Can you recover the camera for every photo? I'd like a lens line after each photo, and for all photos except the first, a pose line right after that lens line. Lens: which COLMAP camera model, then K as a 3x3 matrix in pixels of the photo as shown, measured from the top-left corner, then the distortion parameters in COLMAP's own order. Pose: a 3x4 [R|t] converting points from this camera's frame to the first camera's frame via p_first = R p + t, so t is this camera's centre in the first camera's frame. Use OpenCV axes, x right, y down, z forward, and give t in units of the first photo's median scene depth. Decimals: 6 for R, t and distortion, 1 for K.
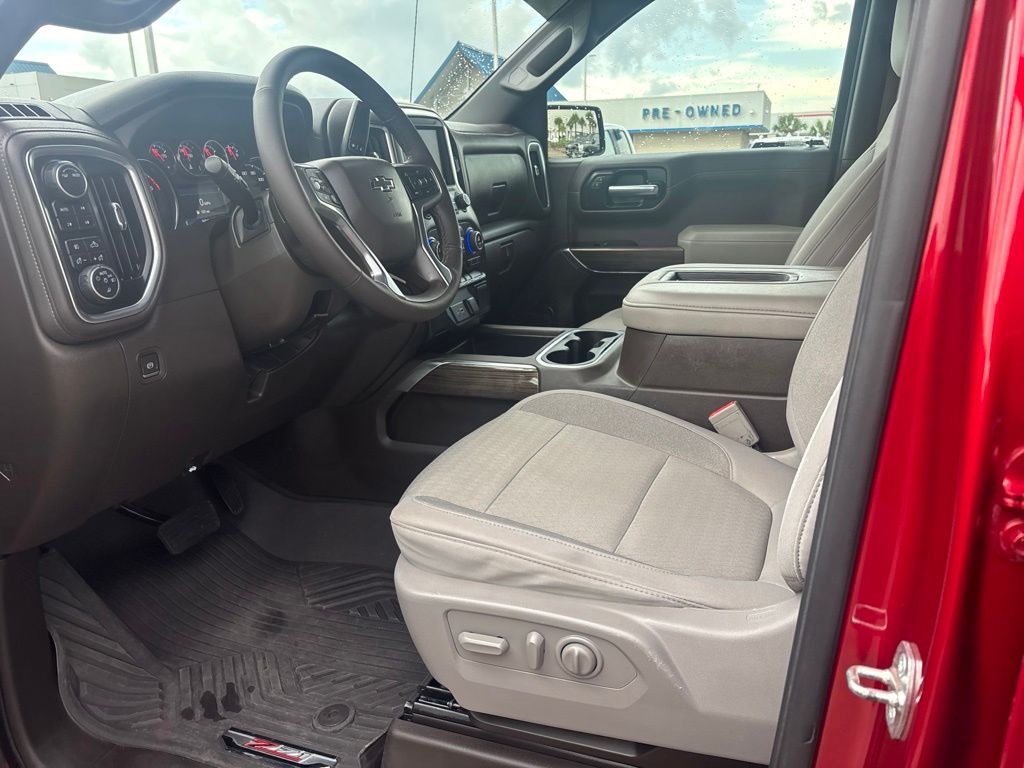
lens RADIAL K [[770.0, 0, 512.0], [0, 770.0, 384.0], [0, 0, 1]] dist [0.053515, -0.060568]
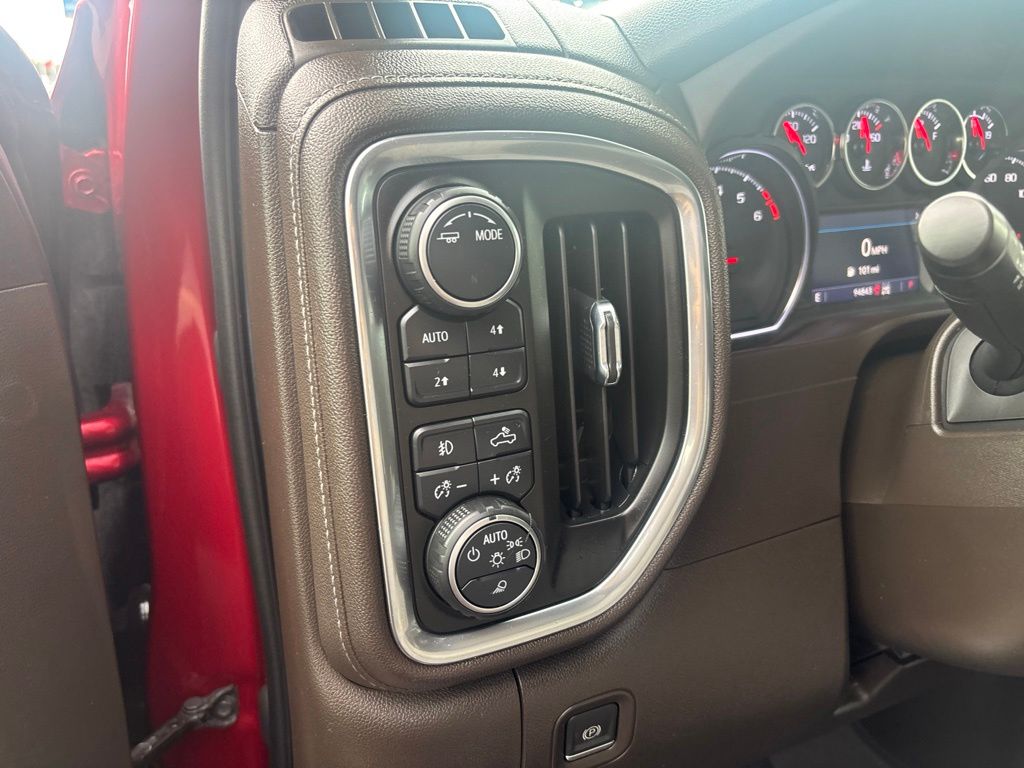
lens RADIAL K [[778.9, 0, 512.0], [0, 778.9, 384.0], [0, 0, 1]] dist [0.018709, -0.003442]
pose [[0.708976, 0.282172, -0.646322, -0.324526], [-0.230898, 0.958829, 0.165326, -0.255444], [0.666363, 0.032022, 0.744940, 0.750757]]
